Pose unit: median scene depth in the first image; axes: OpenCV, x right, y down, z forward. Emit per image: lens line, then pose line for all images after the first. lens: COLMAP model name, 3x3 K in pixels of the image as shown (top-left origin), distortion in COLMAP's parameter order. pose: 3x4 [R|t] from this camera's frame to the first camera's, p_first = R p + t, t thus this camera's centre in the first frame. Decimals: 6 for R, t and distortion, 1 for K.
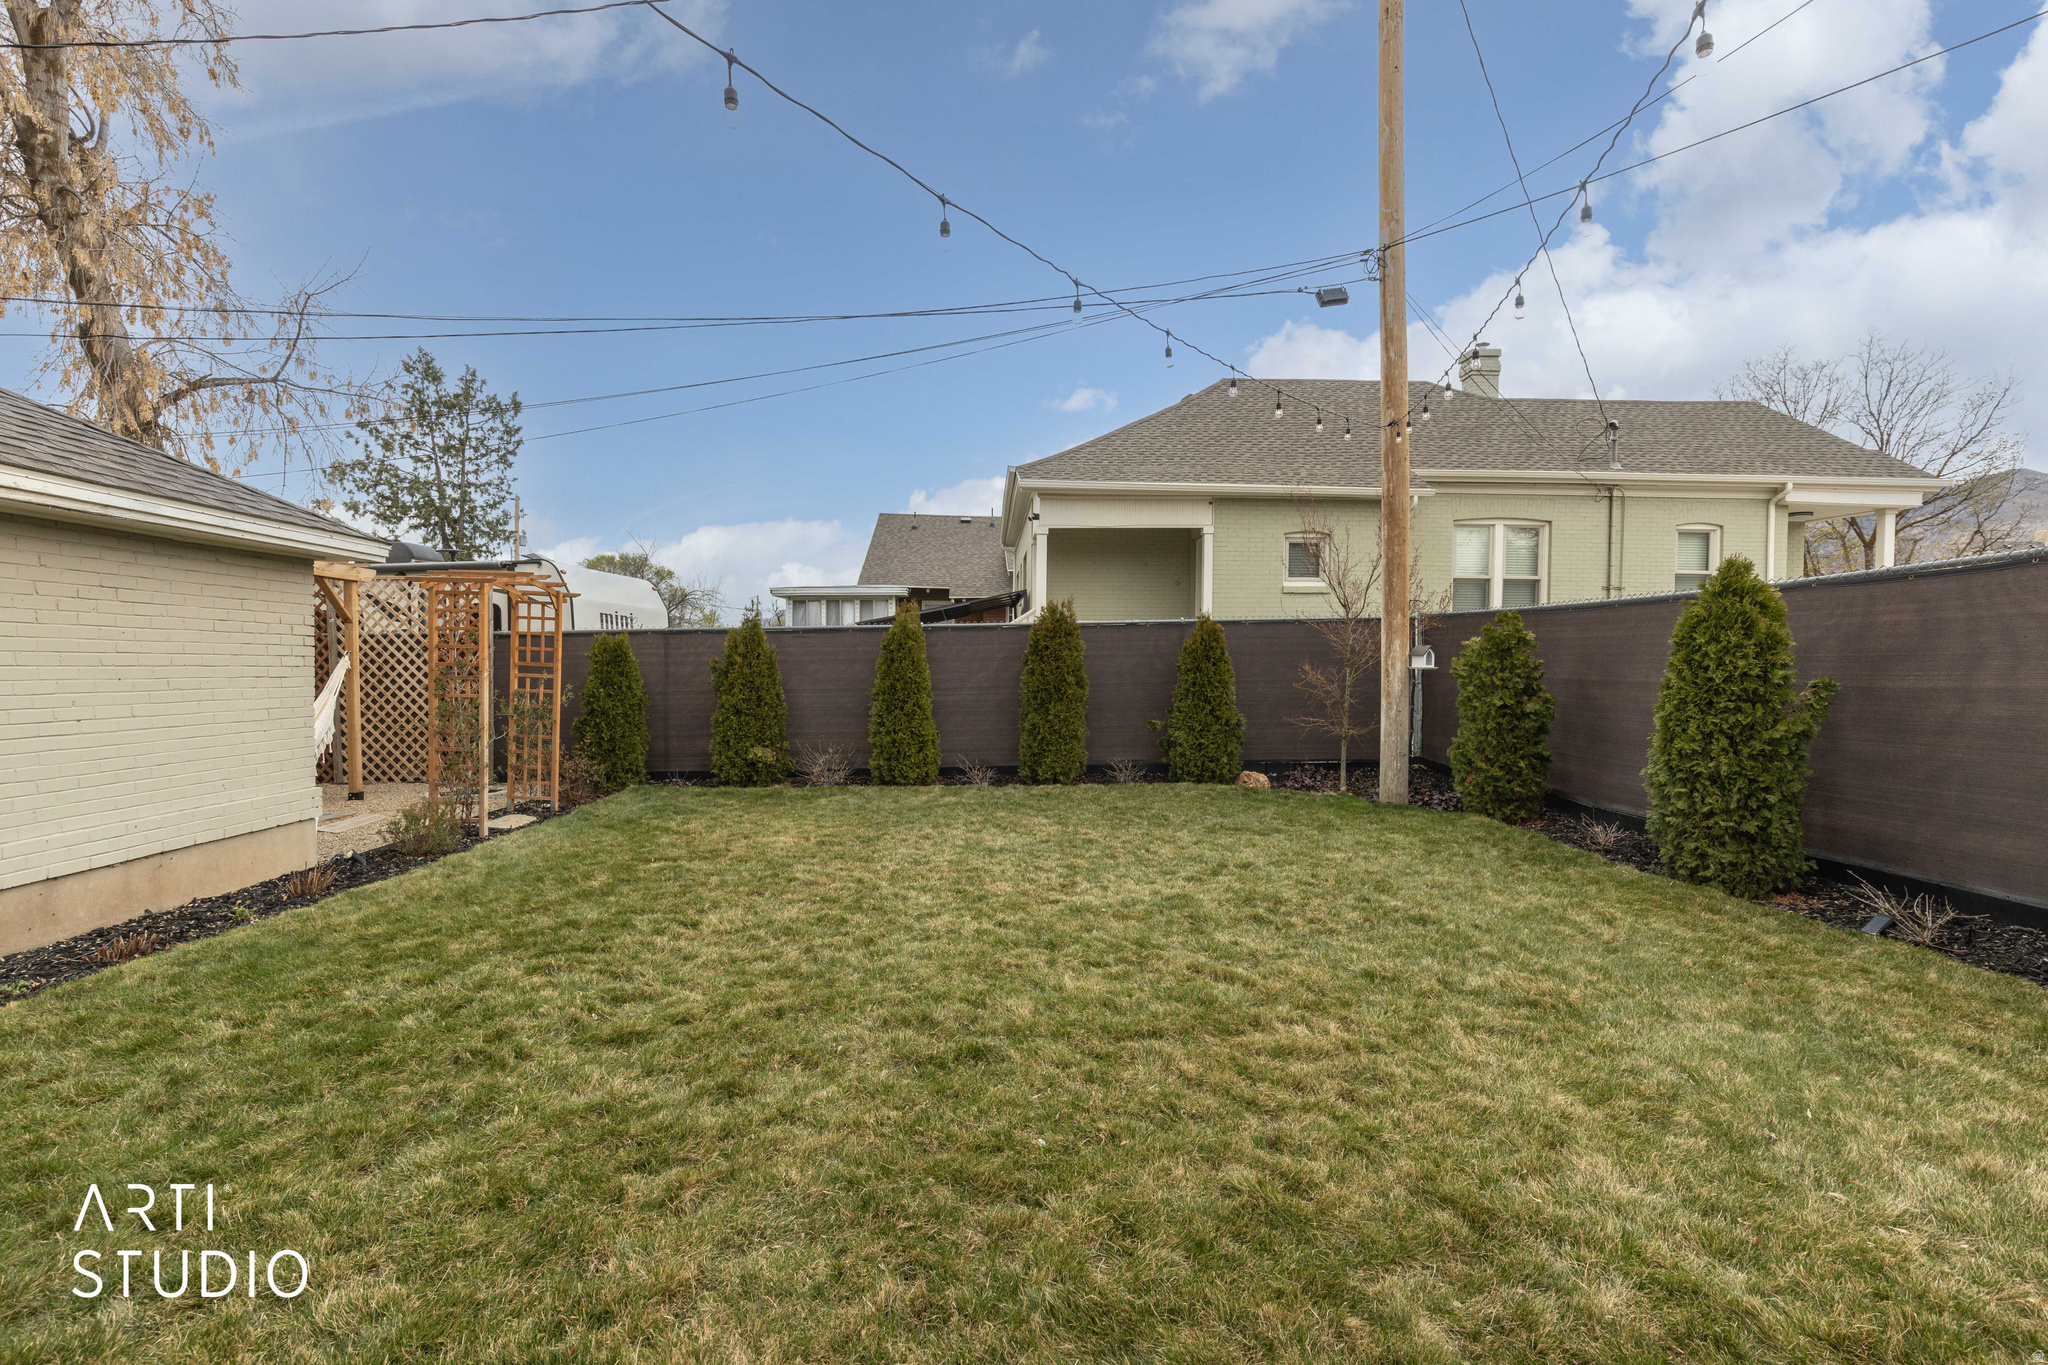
lens RADIAL K [[914.5, 0, 1016.8], [0, 914.5, 688.1], [0, 0, 1]] dist [0.003828, -0.000176]
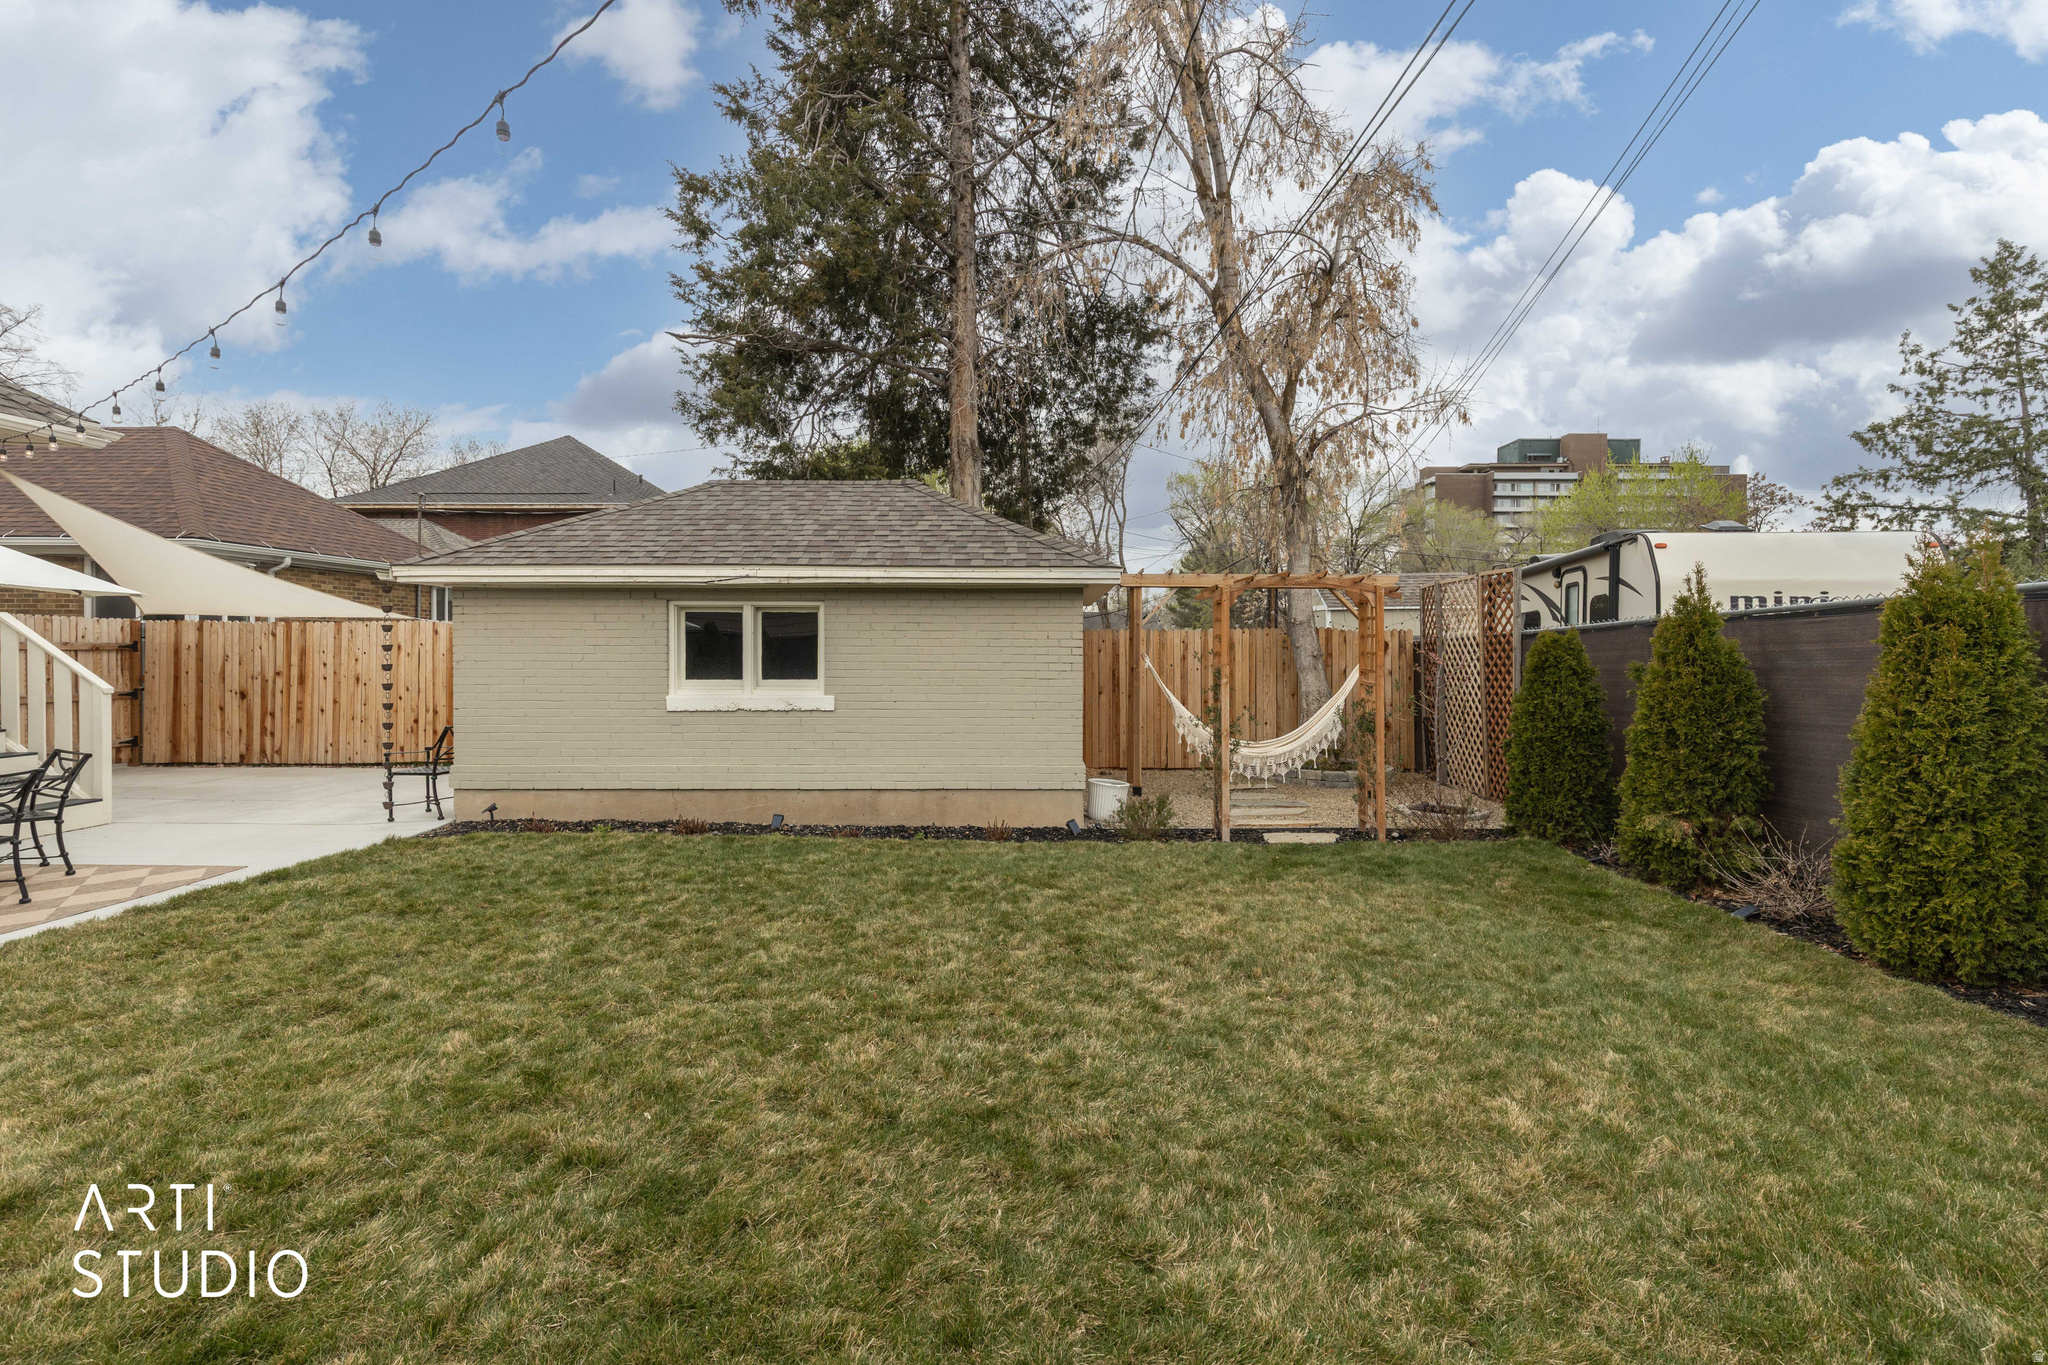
lens RADIAL K [[924.2, 0, 1033.7], [0, 924.2, 660.6], [0, 0, 1]] dist [0.001108, 0.000629]
pose [[-0.037125, 0.003691, -0.999304, 0.345751], [-0.028441, 0.999584, 0.004749, -0.028135], [0.998906, 0.028597, -0.037005, 0.649396]]
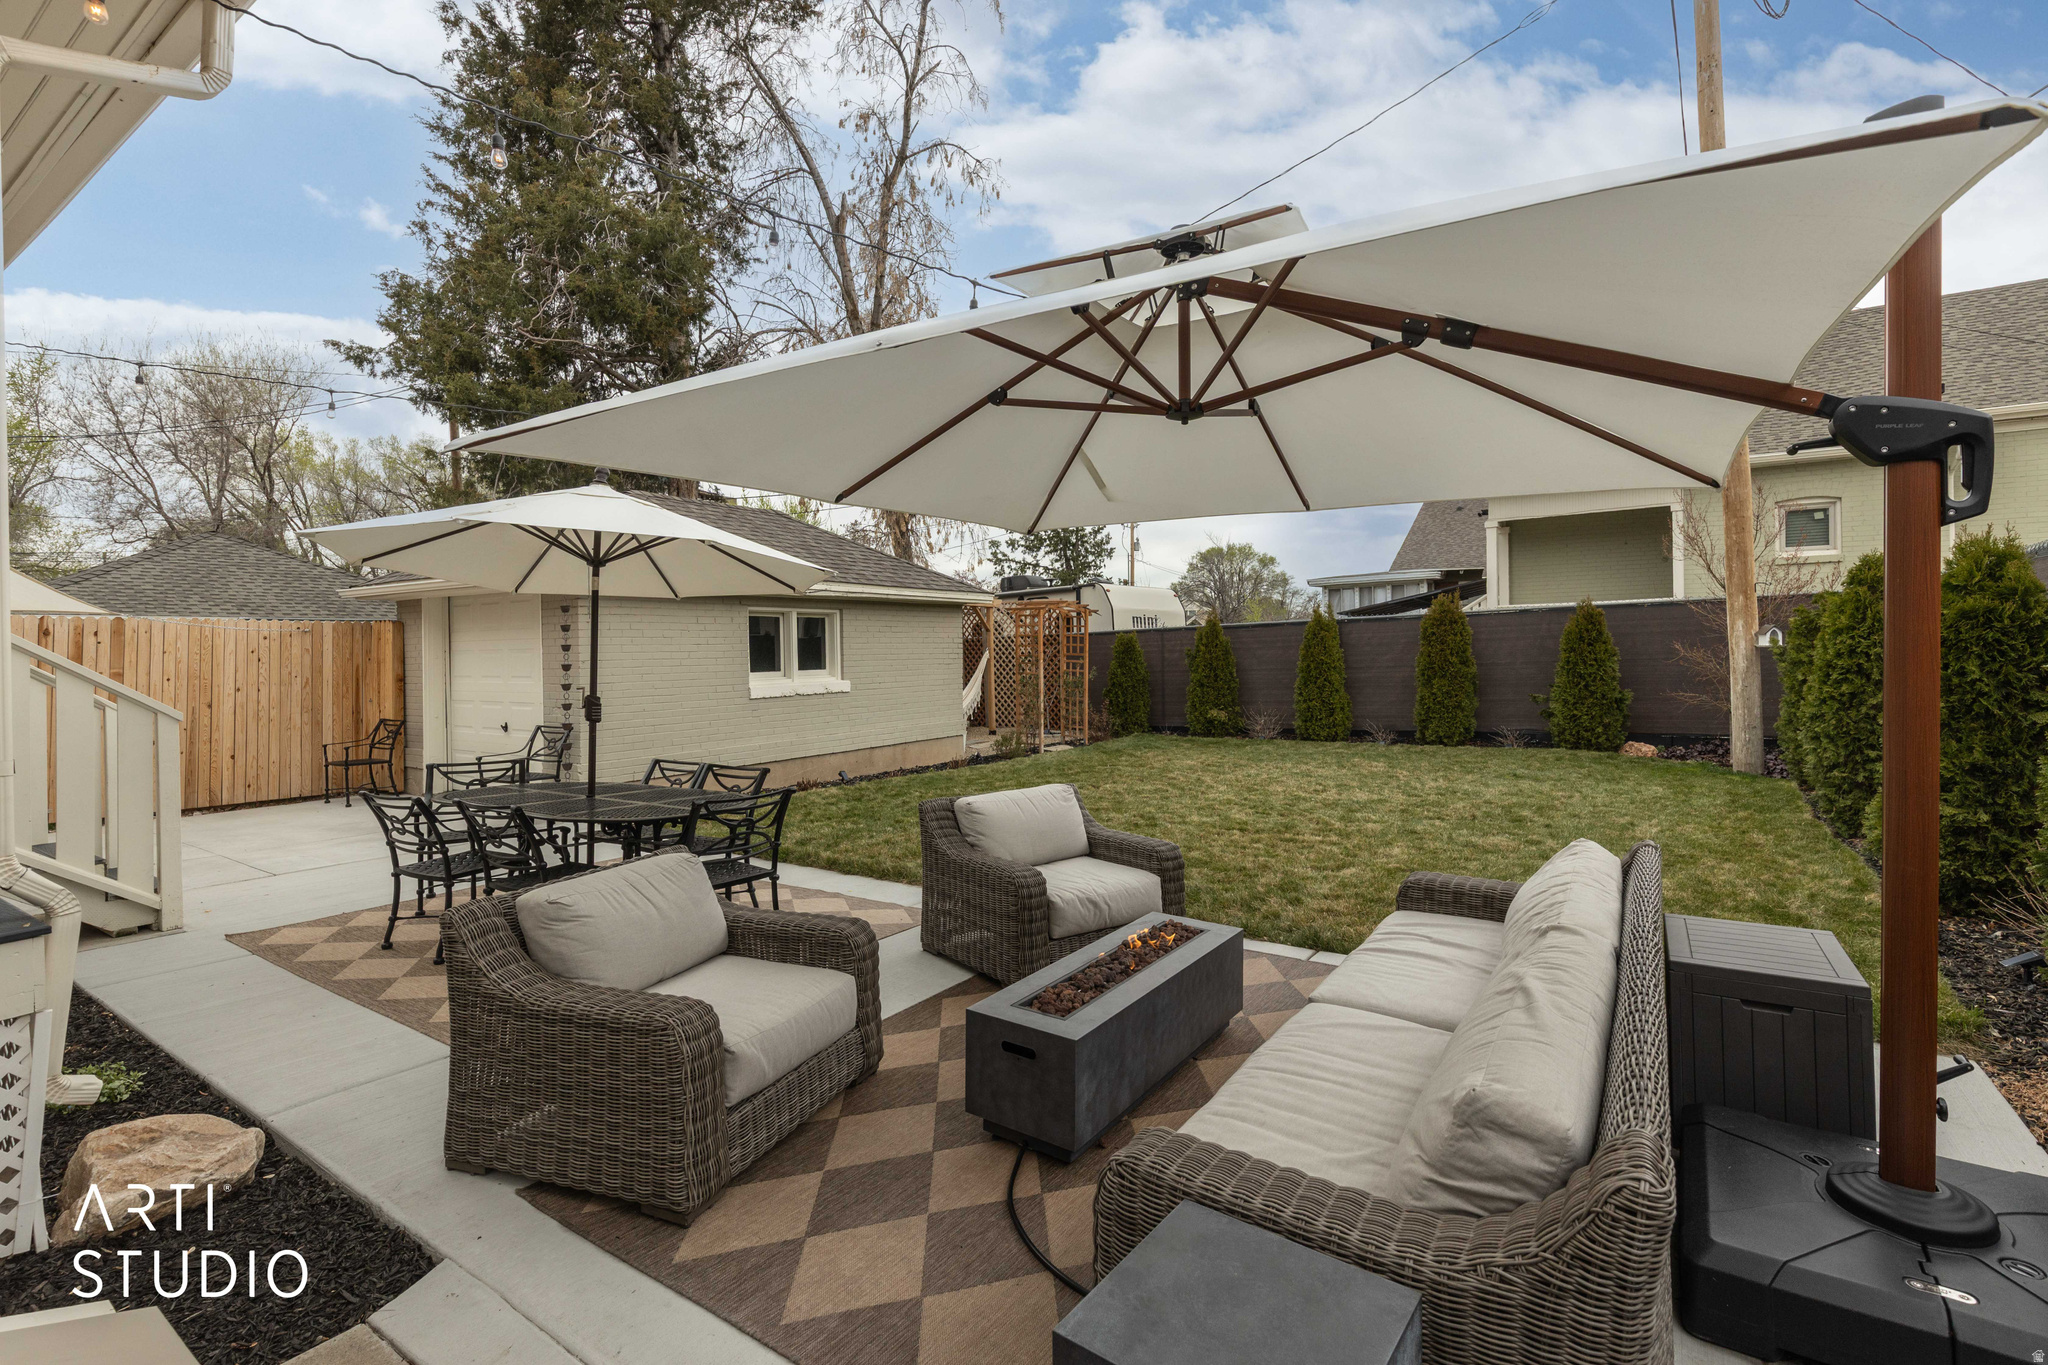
lens RADIAL K [[963.2, 0, 1014.4], [0, 963.2, 642.9], [0, 0, 1]] dist [0.025185, 0.000052]
pose [[0.794549, -0.022160, -0.606796, 0.381283], [0.005377, 0.999551, -0.029462, 0.003182], [0.607176, 0.020146, 0.794312, -0.381539]]
